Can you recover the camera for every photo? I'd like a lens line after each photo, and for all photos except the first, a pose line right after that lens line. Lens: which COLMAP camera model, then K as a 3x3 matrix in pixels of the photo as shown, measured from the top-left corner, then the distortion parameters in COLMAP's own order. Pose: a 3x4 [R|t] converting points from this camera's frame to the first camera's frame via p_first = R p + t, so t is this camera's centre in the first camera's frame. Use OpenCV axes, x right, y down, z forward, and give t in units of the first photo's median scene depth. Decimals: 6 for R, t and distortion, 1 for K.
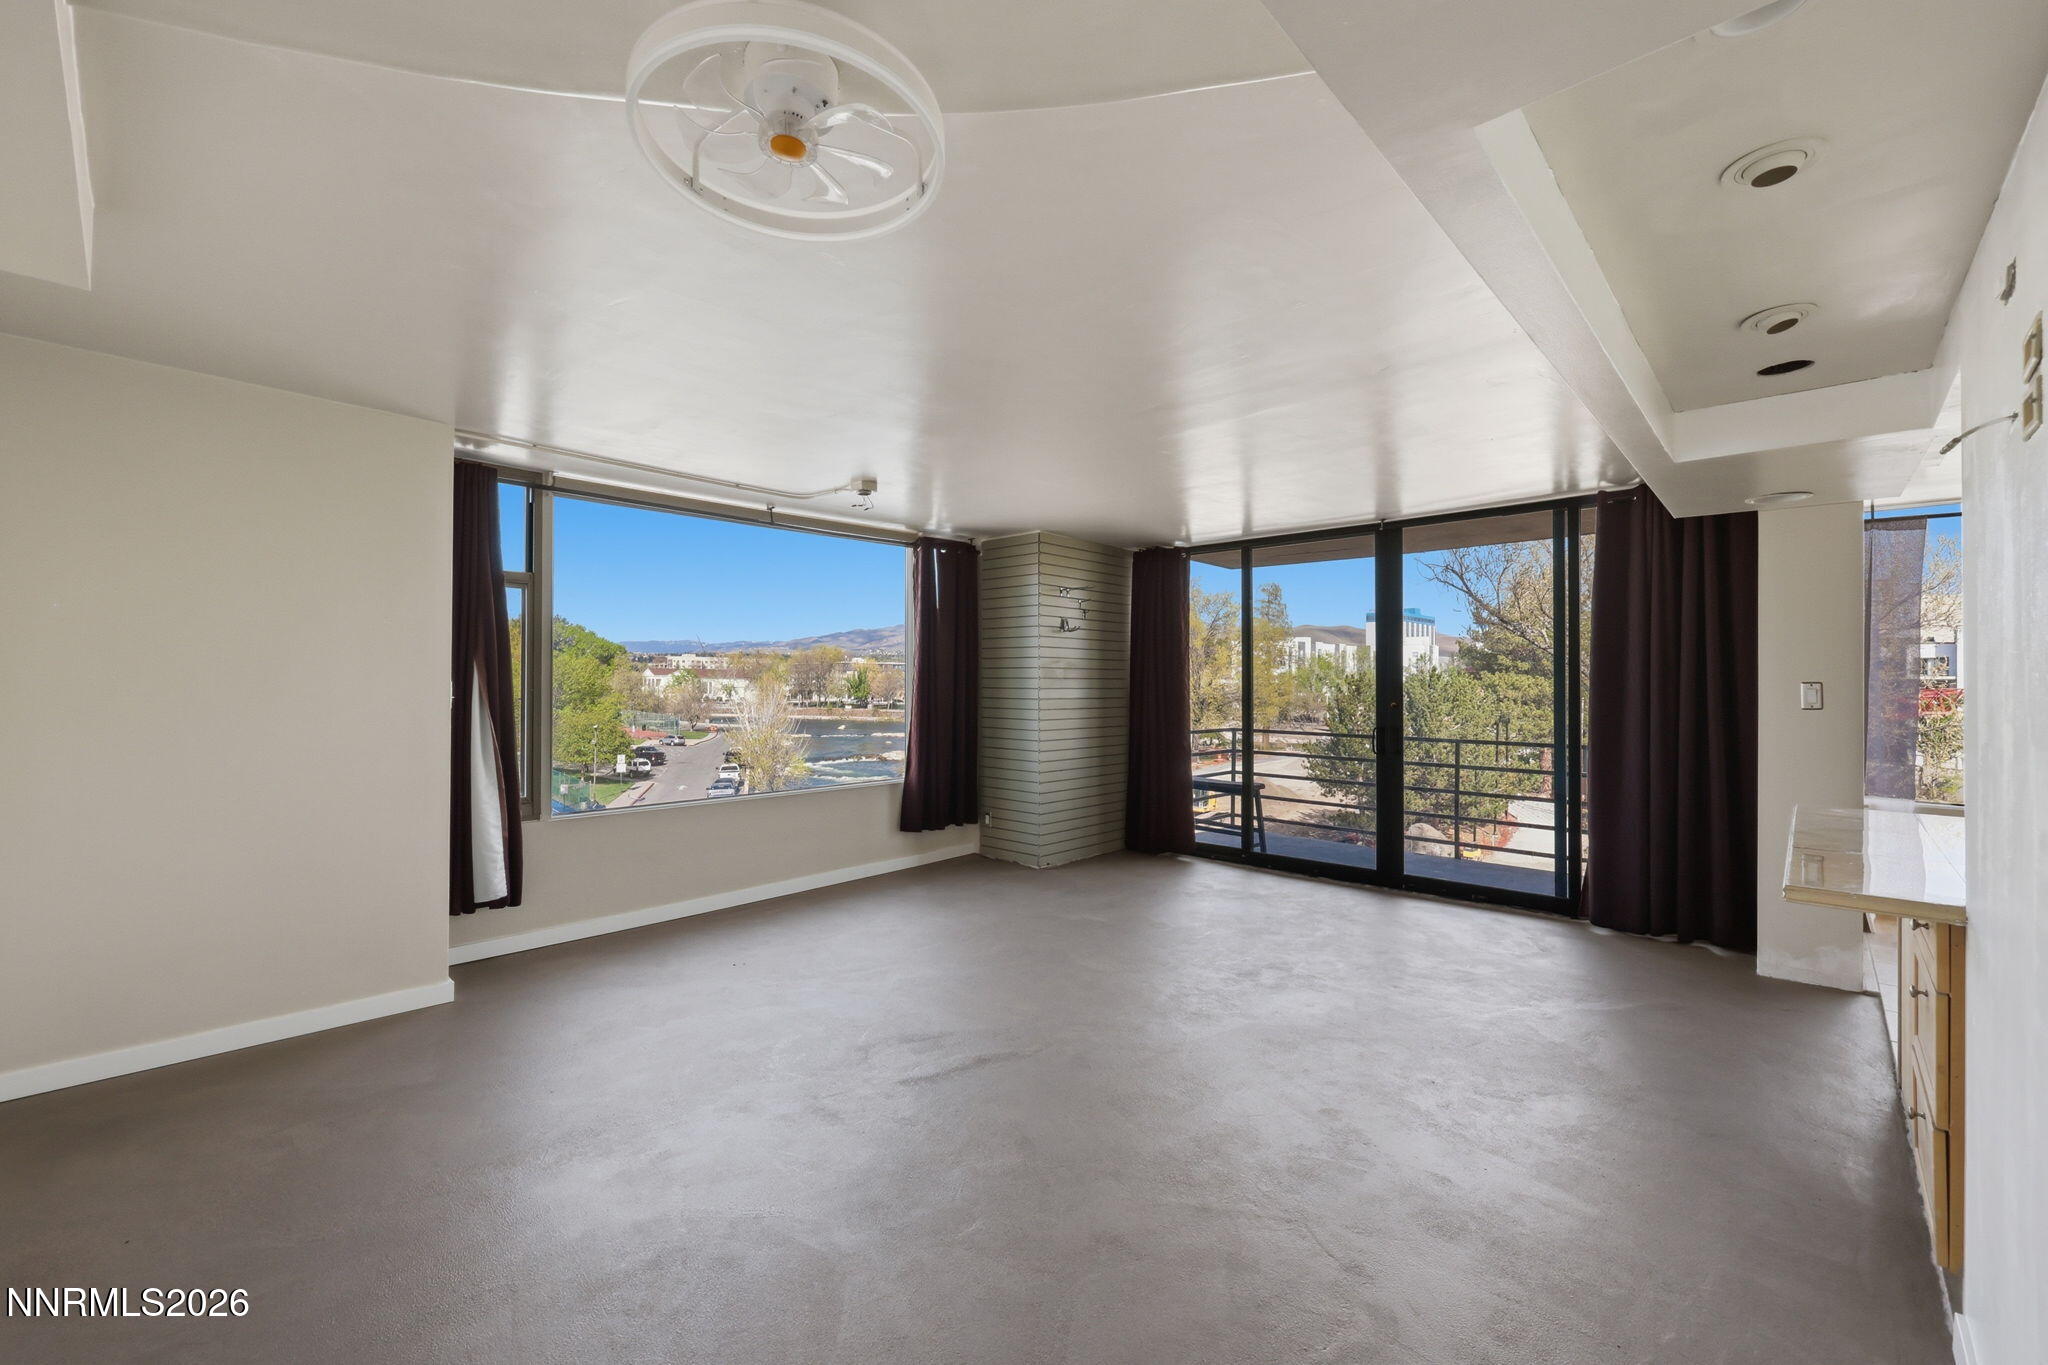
lens RADIAL K [[831.0, 0, 1017.8], [0, 831.0, 676.6], [0, 0, 1]] dist [0.000091, 0.000046]
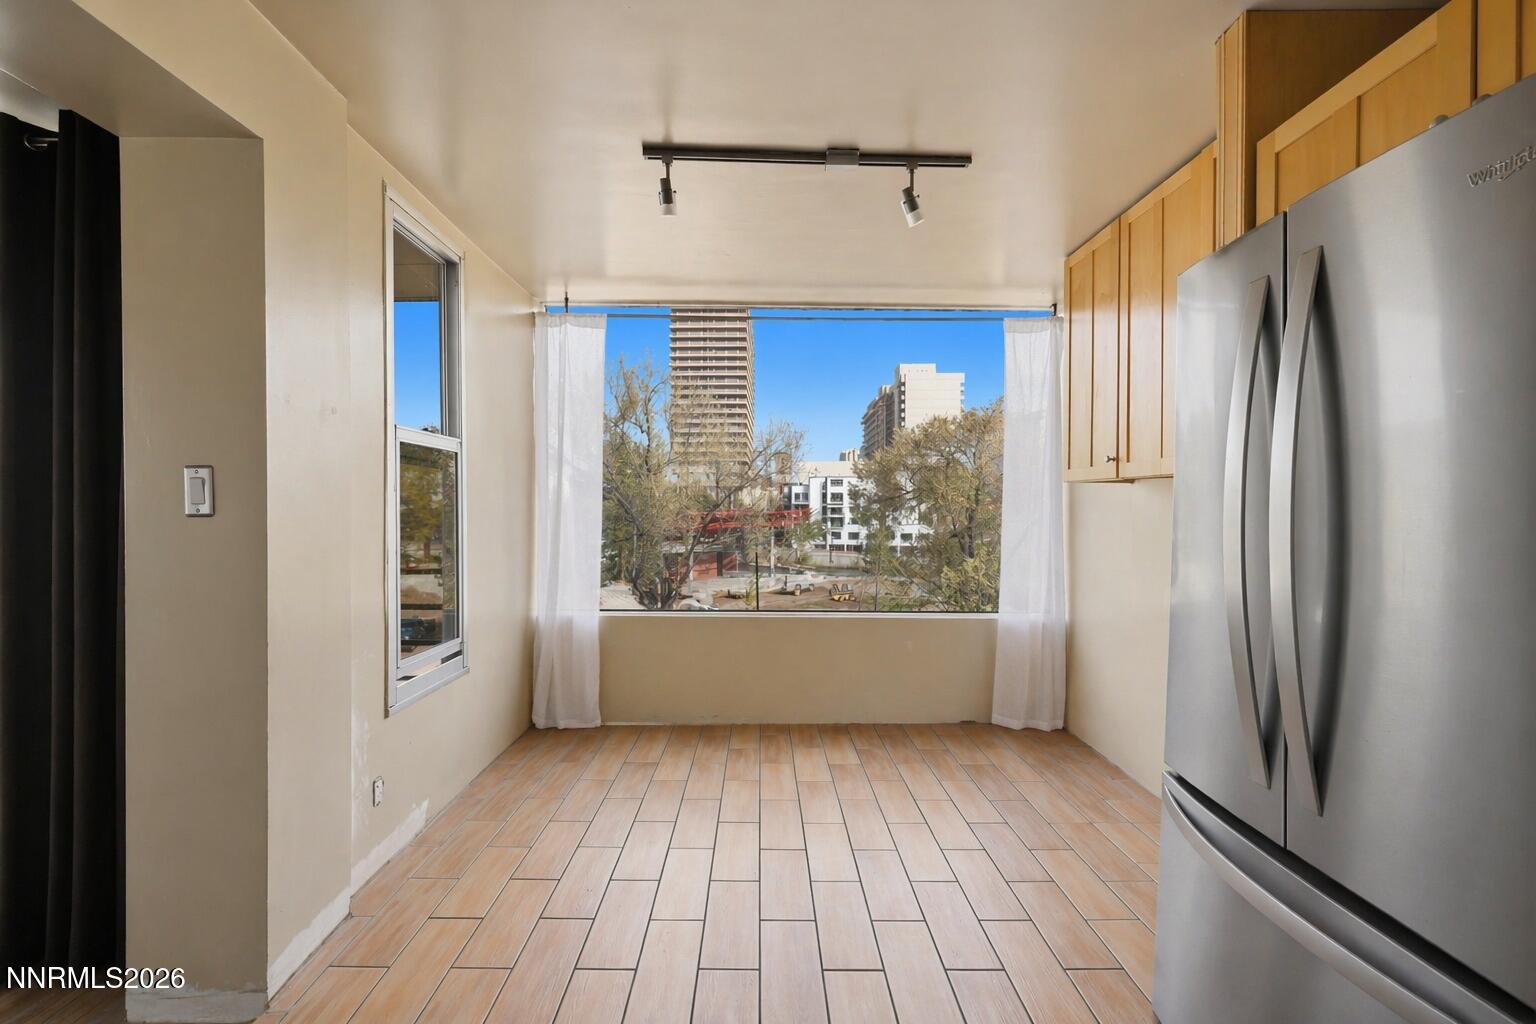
lens RADIAL K [[623.3, 0, 763.4], [0, 623.3, 507.6], [0, 0, 1]] dist [0.000091, 0.000046]
pose [[0.718956, -0.008297, 0.695006, 0.581853], [0.004869, 0.999964, 0.006900, 0.020260], [-0.695038, -0.001577, 0.718971, 0.291537]]
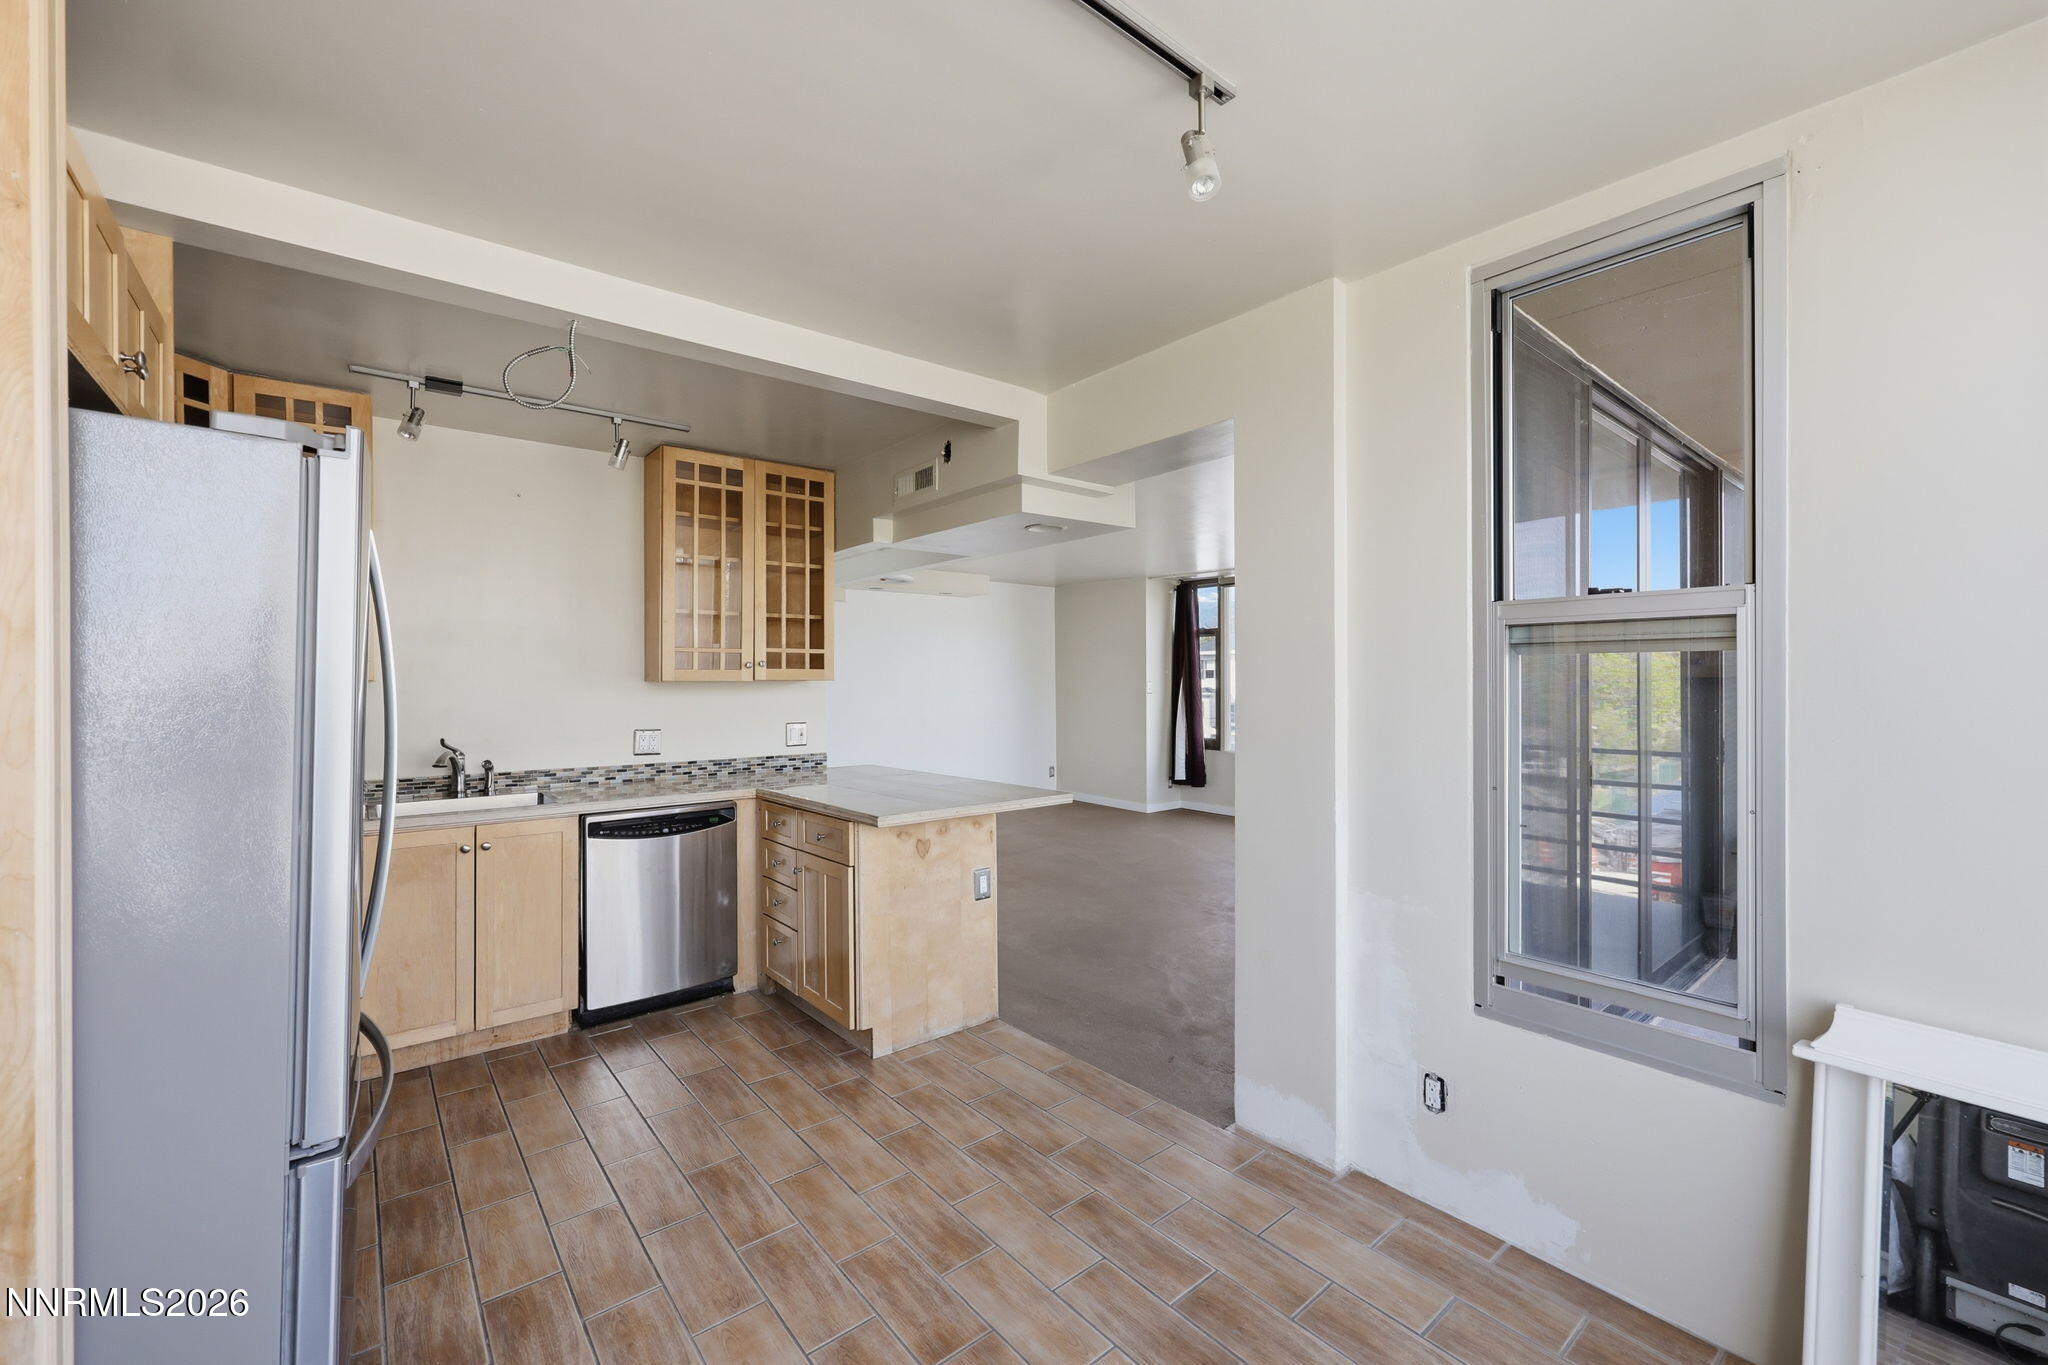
lens RADIAL K [[831.0, 0, 1017.8], [0, 831.0, 676.6], [0, 0, 1]] dist [0.000091, 0.000046]
pose [[-0.126457, -0.009692, -0.991925, 1.040300], [0.005757, 0.999928, -0.010504, 0.007266], [0.991955, -0.007039, -0.126392, 0.548066]]
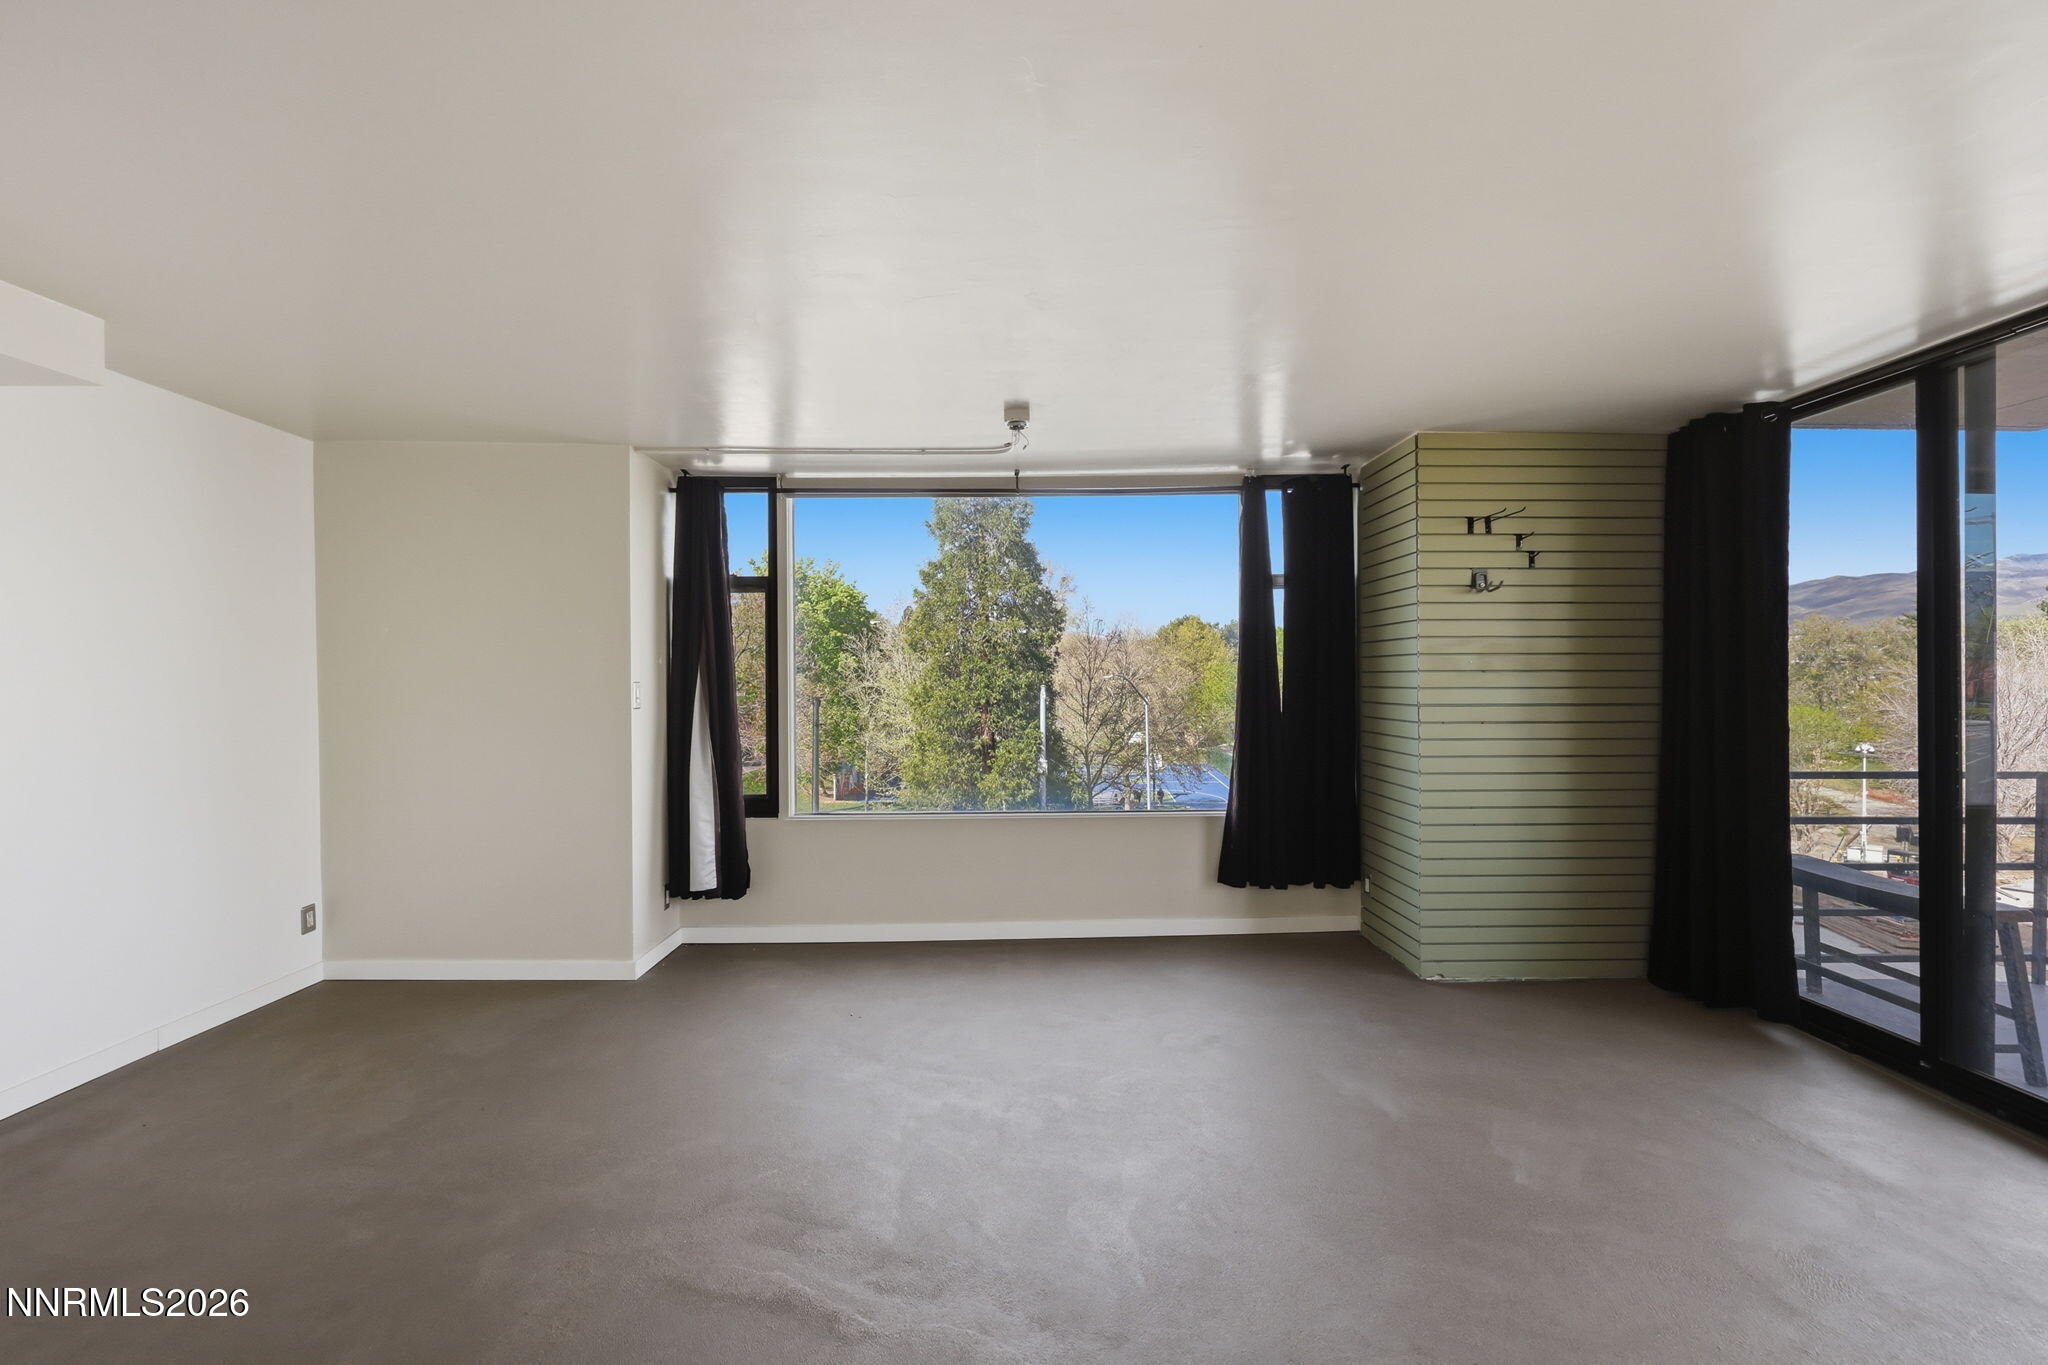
lens RADIAL K [[831.0, 0, 1017.8], [0, 831.0, 676.6], [0, 0, 1]] dist [0.000091, 0.000046]
pose [[0.703222, -0.011872, -0.710871, 0.254797], [0.012063, 0.999916, -0.004766, 0.005758], [0.710868, -0.005224, 0.703307, 0.353954]]
